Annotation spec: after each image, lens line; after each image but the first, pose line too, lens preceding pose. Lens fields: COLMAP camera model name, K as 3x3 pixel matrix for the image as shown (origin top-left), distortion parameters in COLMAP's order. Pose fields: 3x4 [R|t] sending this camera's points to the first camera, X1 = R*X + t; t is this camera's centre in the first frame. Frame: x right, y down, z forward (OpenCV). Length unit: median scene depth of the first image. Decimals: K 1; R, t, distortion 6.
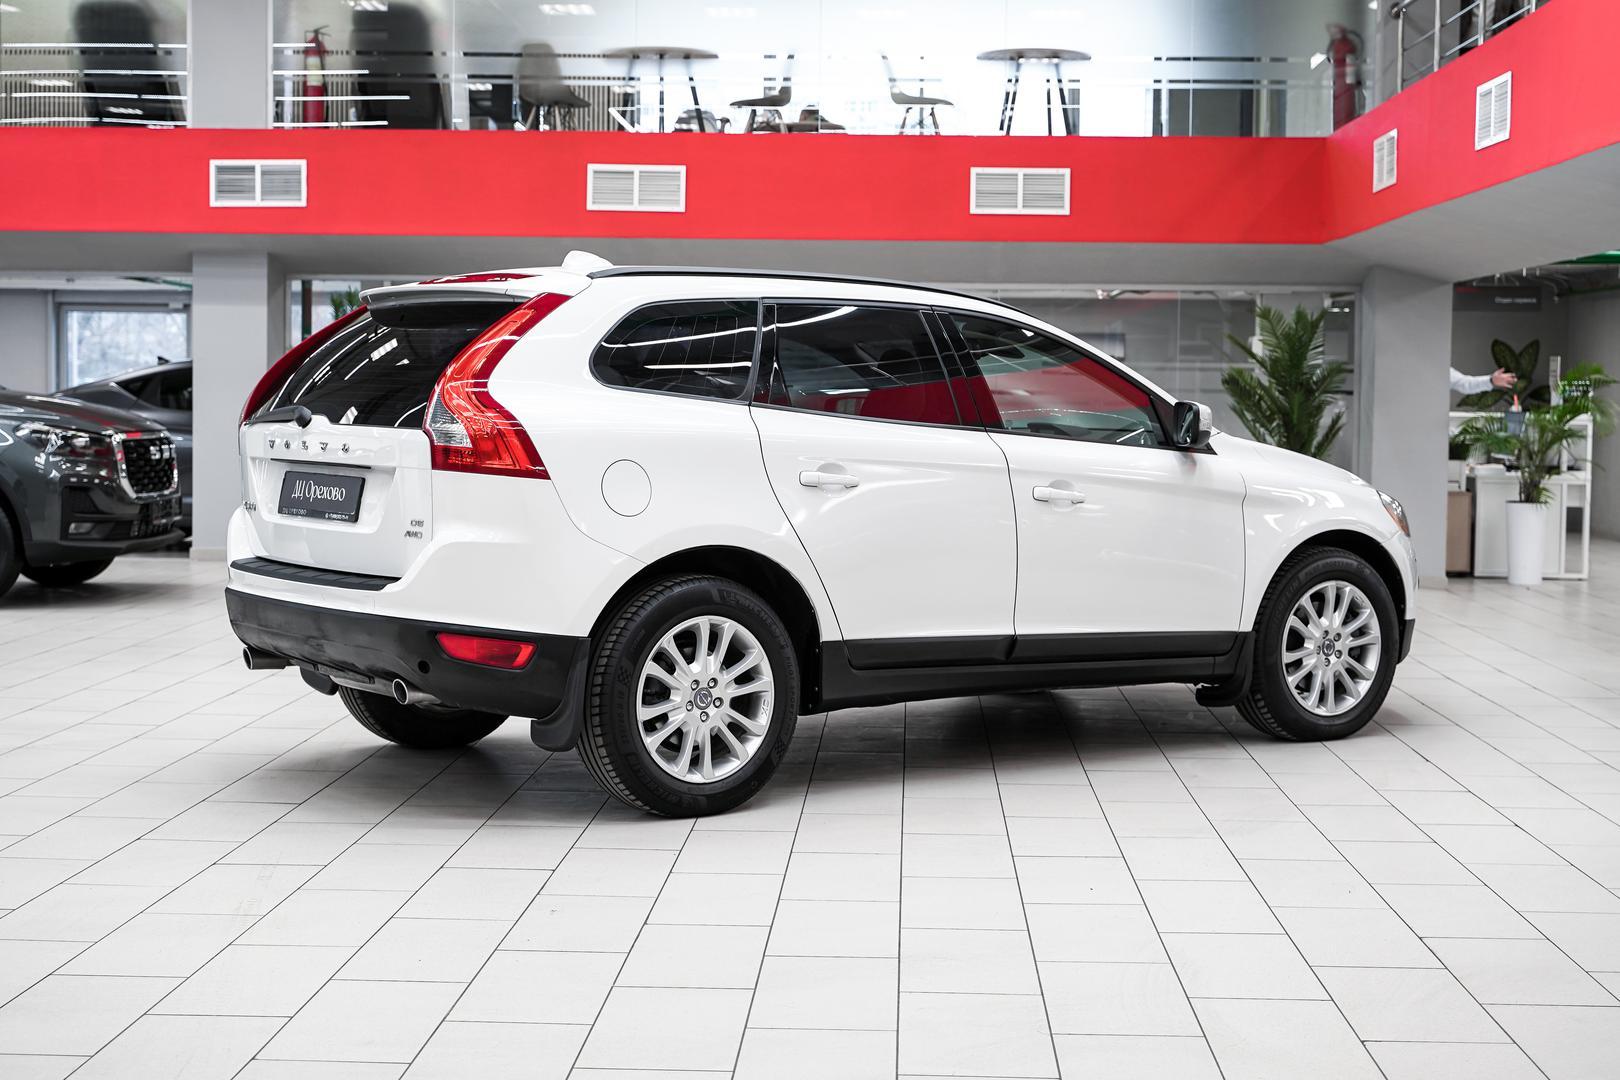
lens RADIAL K [[2330.6, 0, 815.0], [0, 2330.6, 542.1], [0, 0, 1]] dist [0.021108, 0.000000]
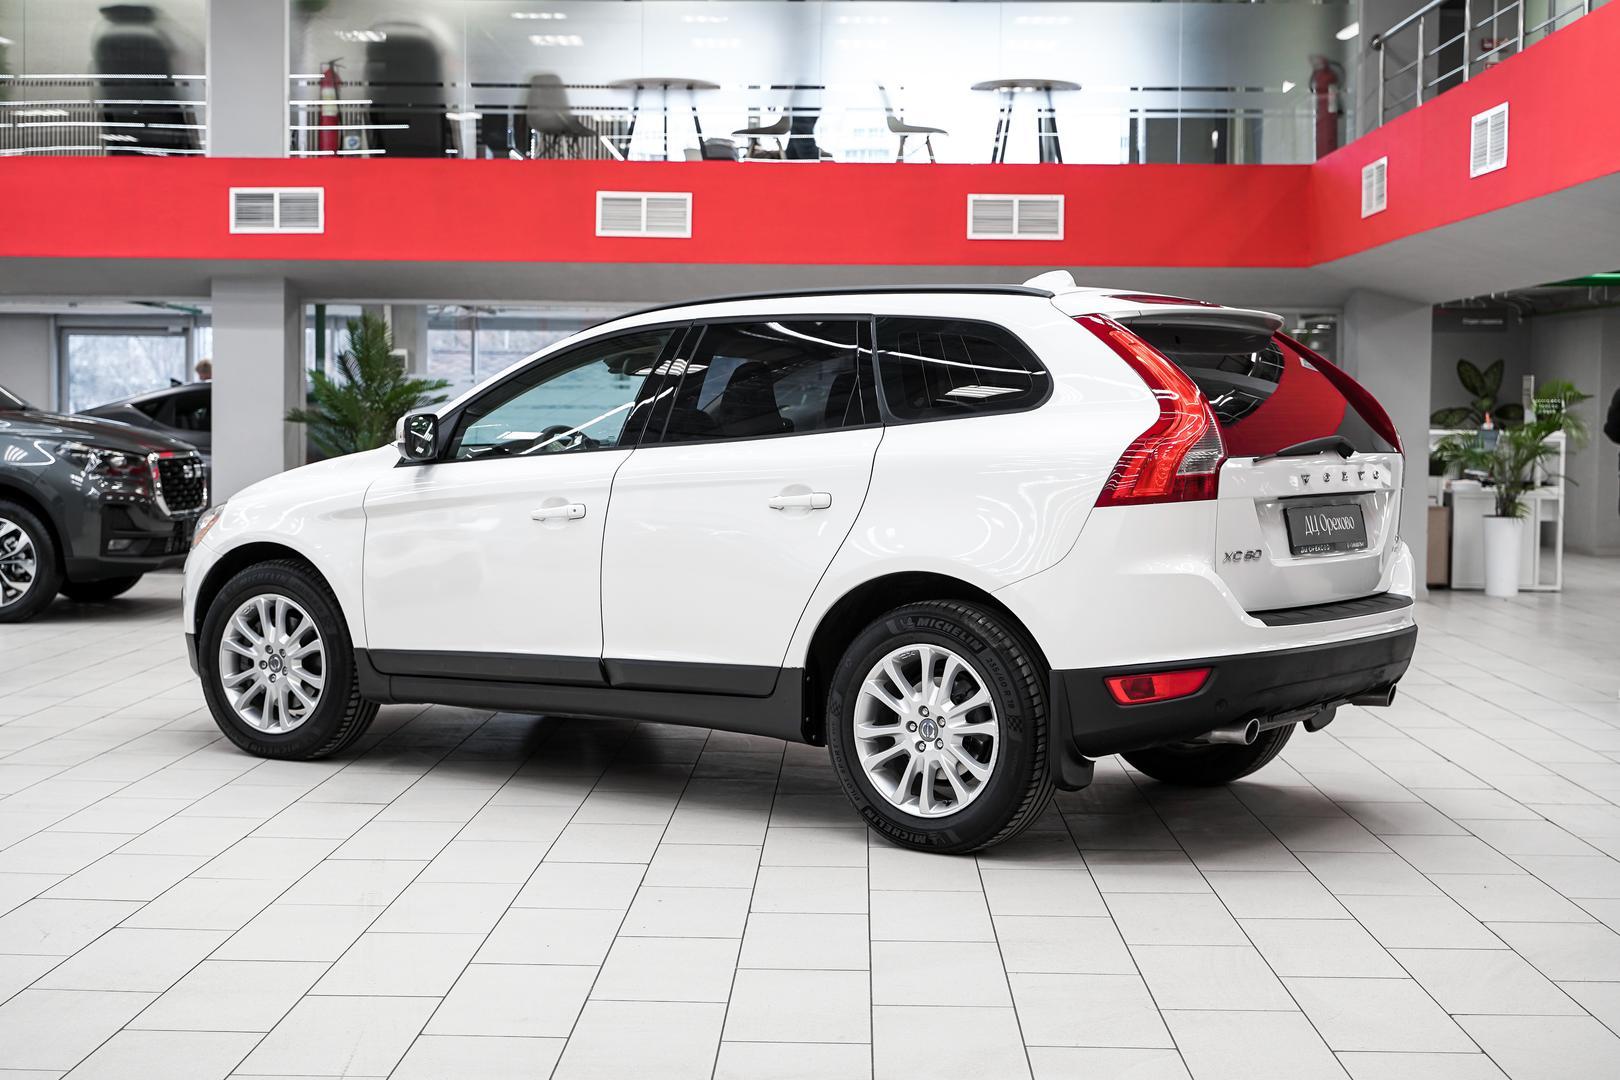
lens RADIAL K [[2279.6, 0, 808.0], [0, 2279.6, 541.4], [0, 0, 1]] dist [0.024998, 0.000000]
pose [[0.999940, -0.002908, 0.010588, -0.014568], [0.002990, 0.999965, -0.007788, 0.000954], [-0.010565, 0.007819, 0.999914, -0.009186]]
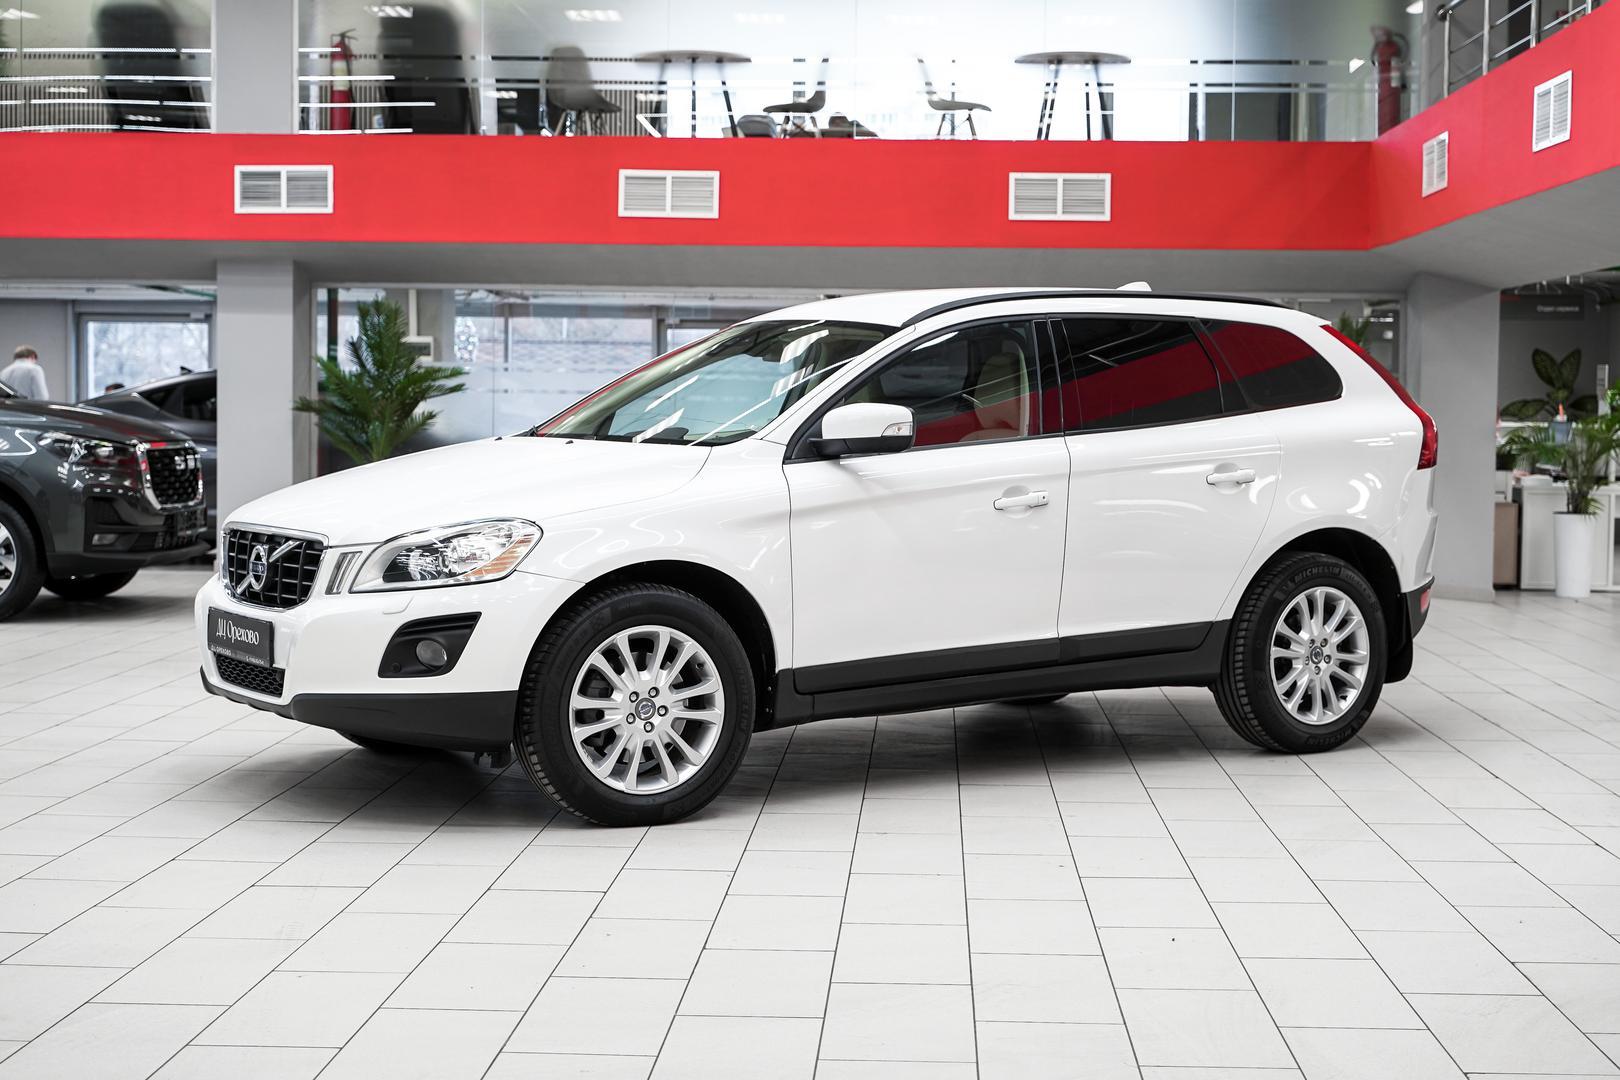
lens RADIAL K [[2355.5, 0, 839.0], [0, 2355.5, 547.2], [0, 0, 1]] dist [0.023034, 0.000000]
pose [[1.000000, -0.000675, -0.000607, -0.004255], [0.000673, 0.999993, -0.003570, 0.000565], [0.000609, 0.003570, 0.999993, 0.007532]]
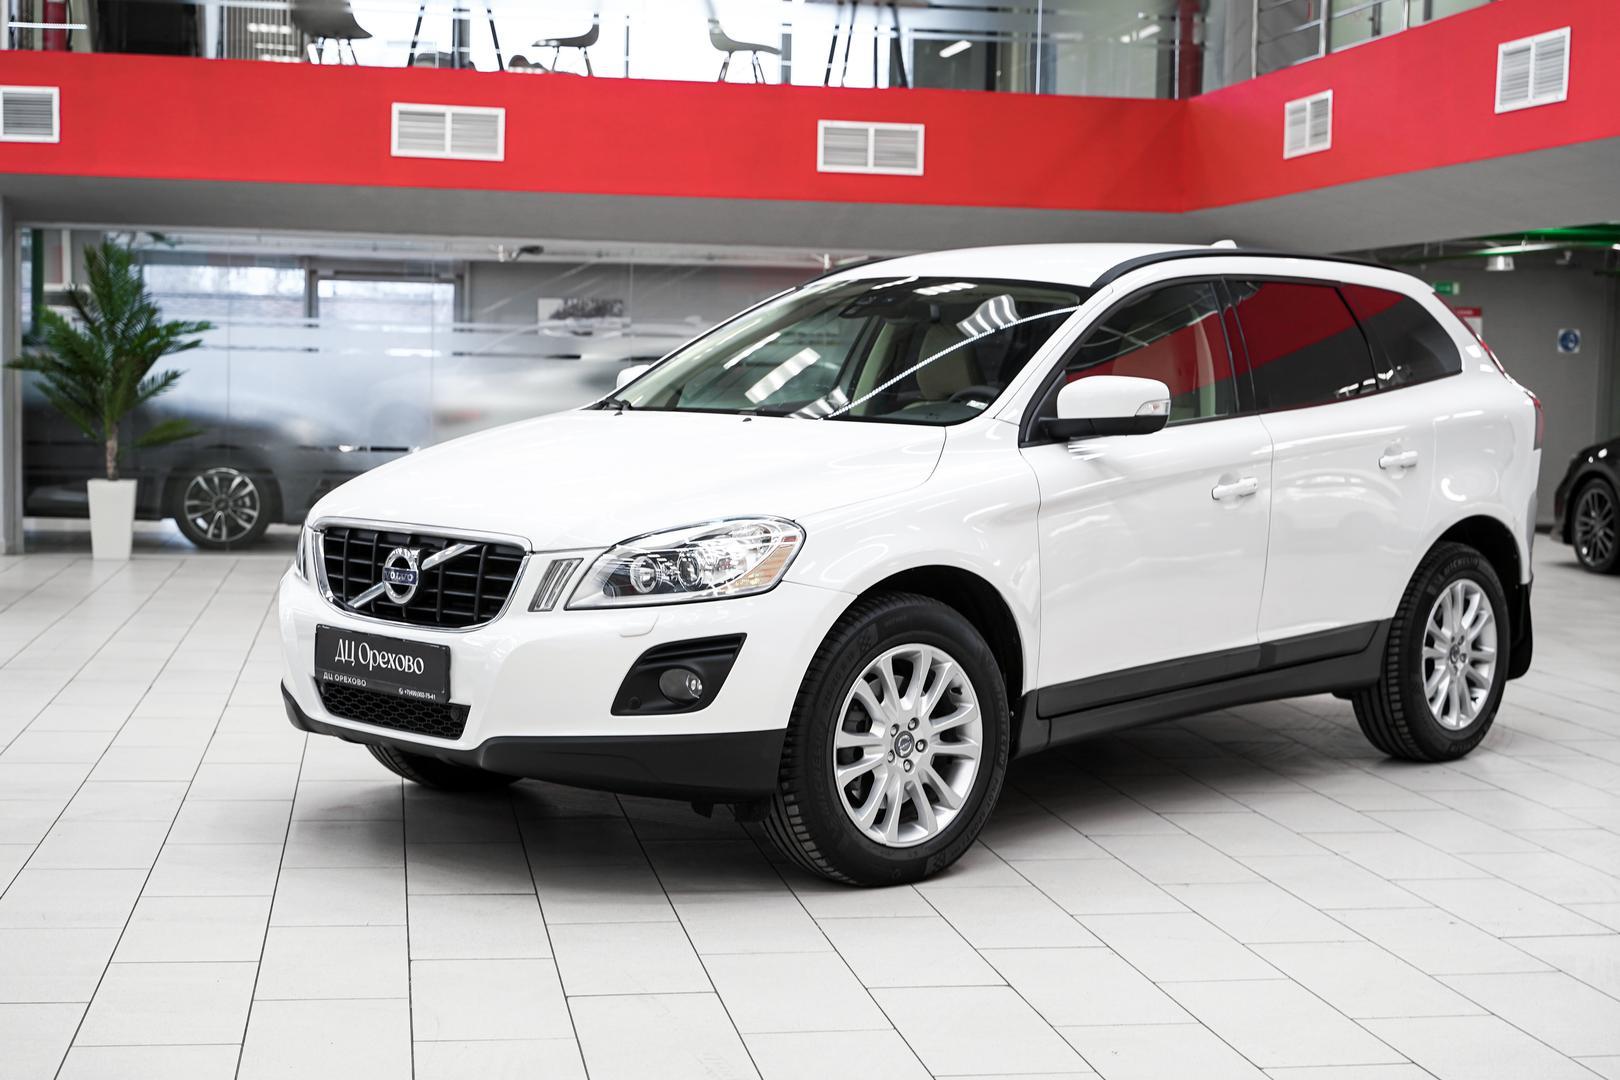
lens RADIAL K [[2330.6, 0, 798.7], [0, 2330.6, 584.0], [0, 0, 1]] dist [0.021108, 0.000000]
pose [[0.979192, -0.009735, 0.202703, -0.123511], [0.003447, 0.999502, 0.031352, -0.006694], [-0.202908, -0.030001, 0.978738, 0.093092]]
